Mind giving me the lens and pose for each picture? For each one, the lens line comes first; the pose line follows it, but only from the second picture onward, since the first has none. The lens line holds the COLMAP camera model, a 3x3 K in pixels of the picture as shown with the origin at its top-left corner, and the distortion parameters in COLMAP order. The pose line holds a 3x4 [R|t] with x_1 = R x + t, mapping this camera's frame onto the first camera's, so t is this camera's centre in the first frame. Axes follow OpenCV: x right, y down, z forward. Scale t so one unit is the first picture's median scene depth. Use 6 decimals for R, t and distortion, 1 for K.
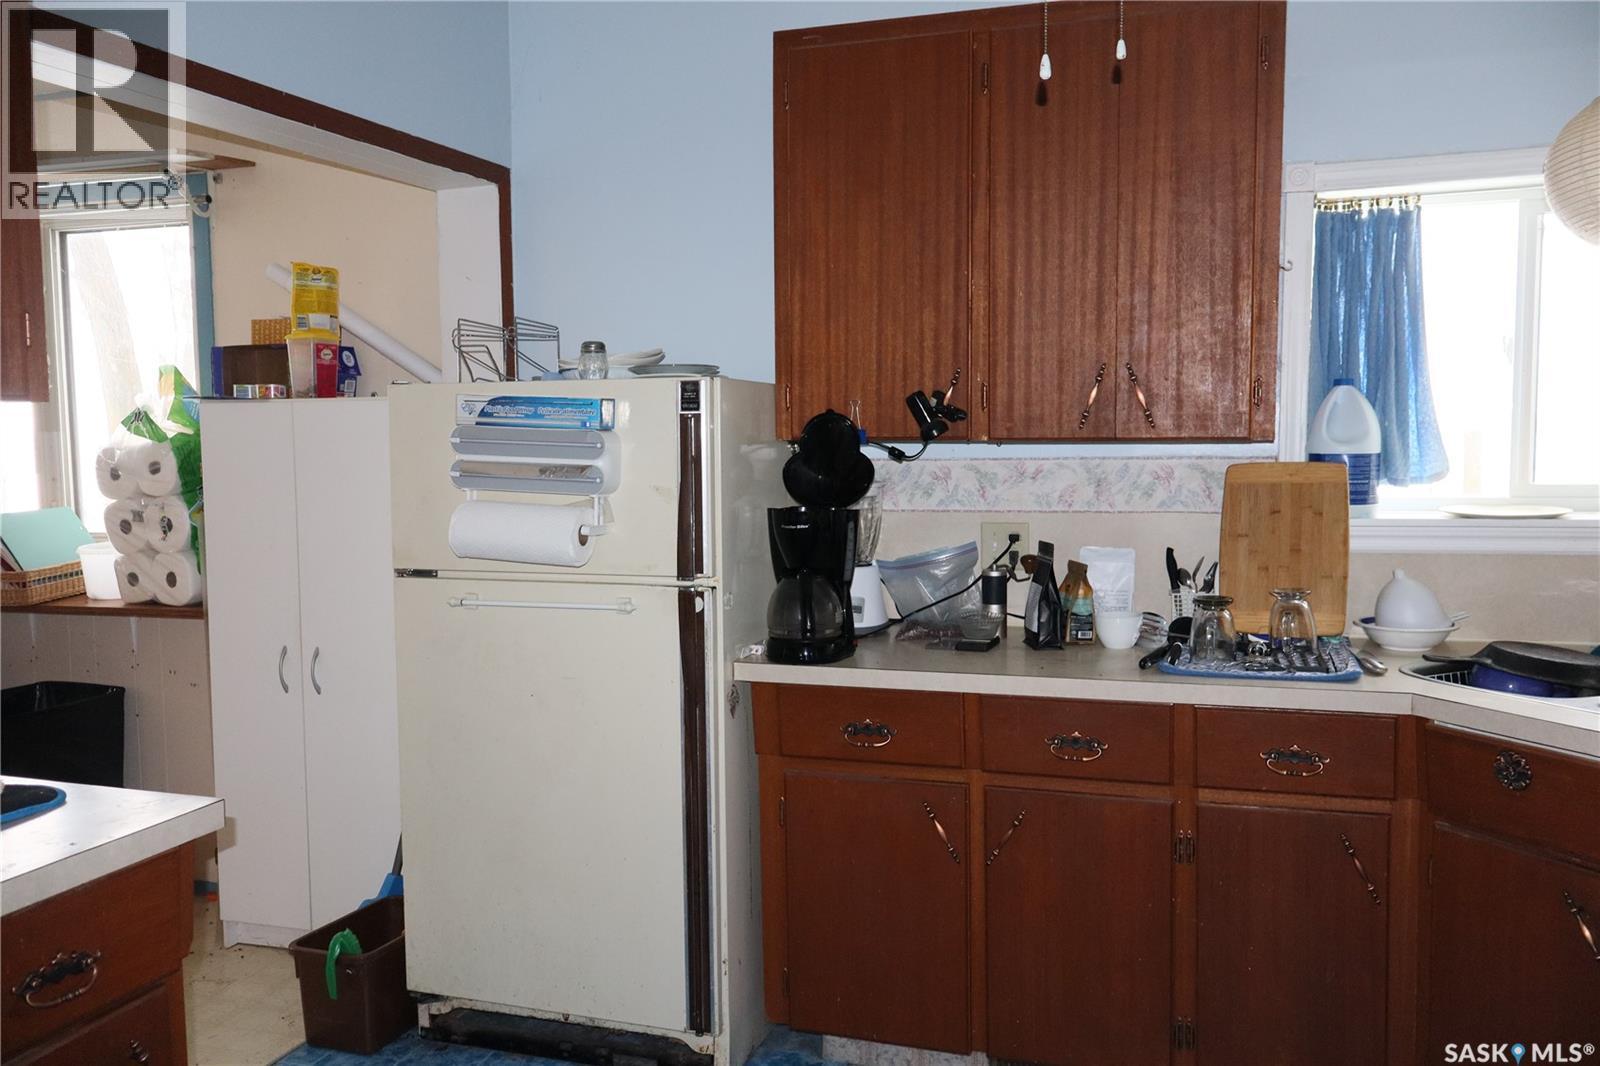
lens RADIAL K [[1333.6, 0, 799.7], [0, 1333.6, 522.8], [0, 0, 1]] dist [0.005430, 0.006068]
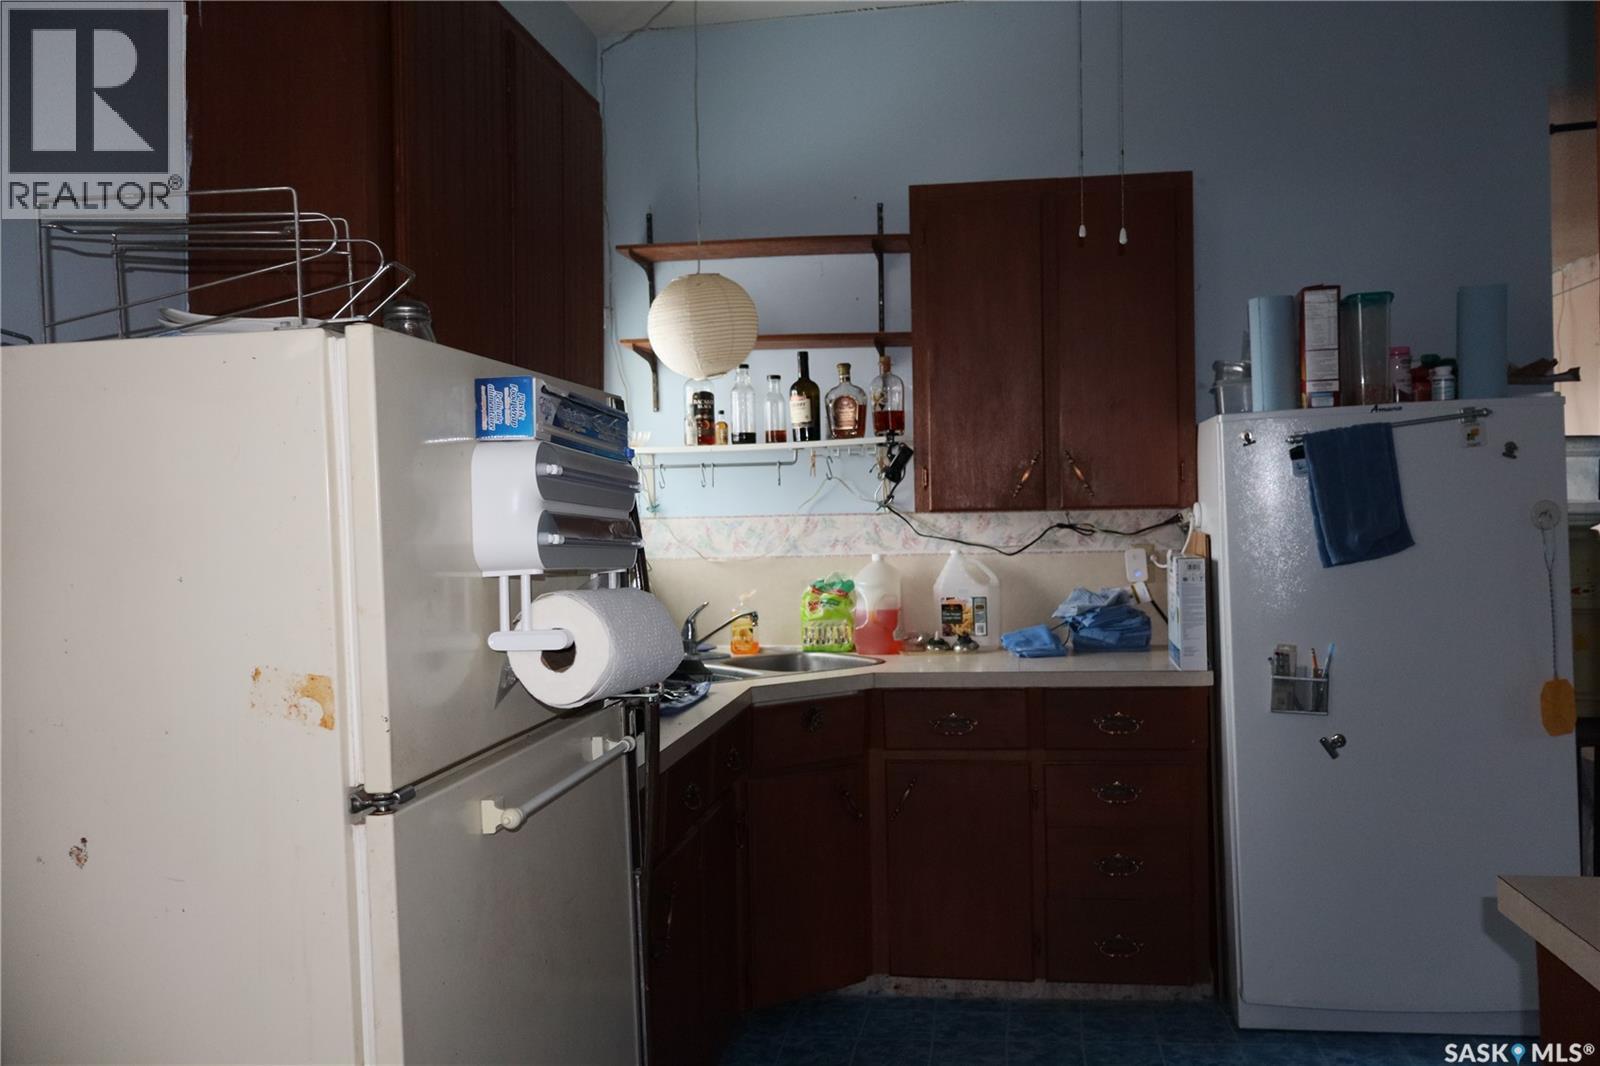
lens RADIAL K [[1333.6, 0, 799.7], [0, 1333.6, 522.8], [0, 0, 1]] dist [0.005430, 0.006068]
pose [[-0.159410, 0.007012, 0.987187, -0.722357], [0.088348, 0.996064, 0.007191, -0.036815], [-0.983251, 0.088362, -0.159402, 0.948483]]
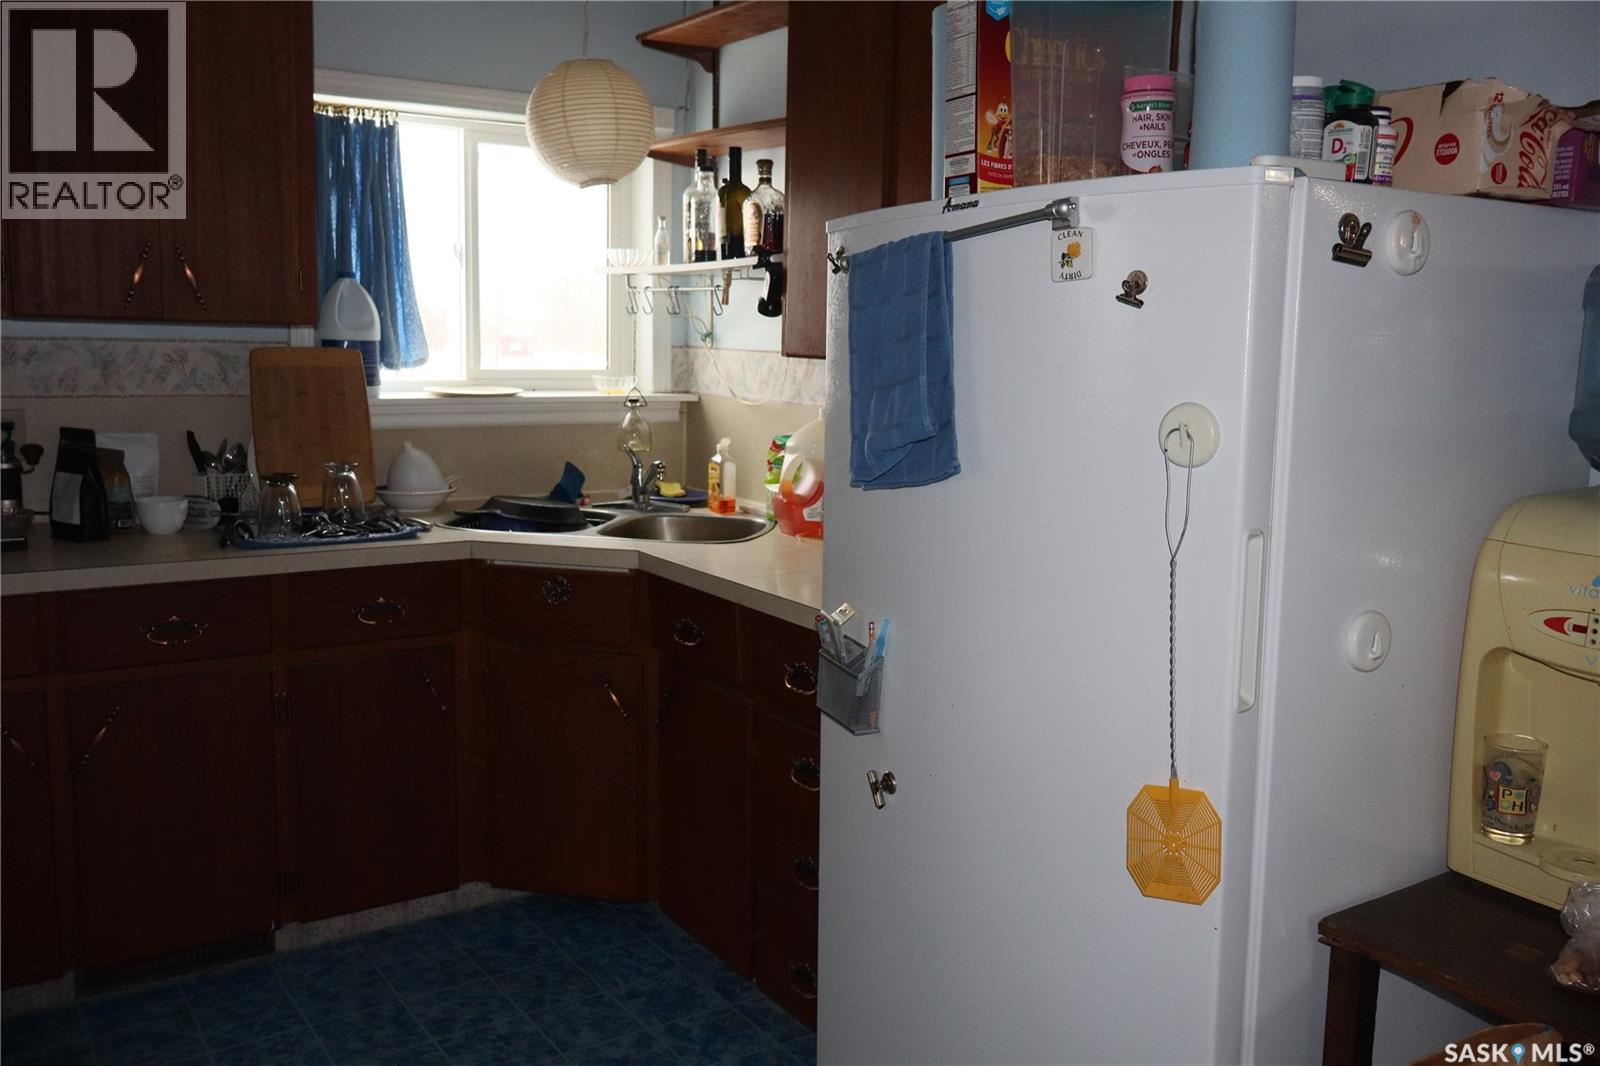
lens RADIAL K [[1333.6, 0, 799.7], [0, 1333.6, 522.8], [0, 0, 1]] dist [0.005430, 0.006068]
pose [[0.617707, -0.088025, 0.781466, -0.241484], [0.019104, 0.995102, 0.096989, -0.001255], [-0.786176, -0.044982, 0.616363, 0.015133]]
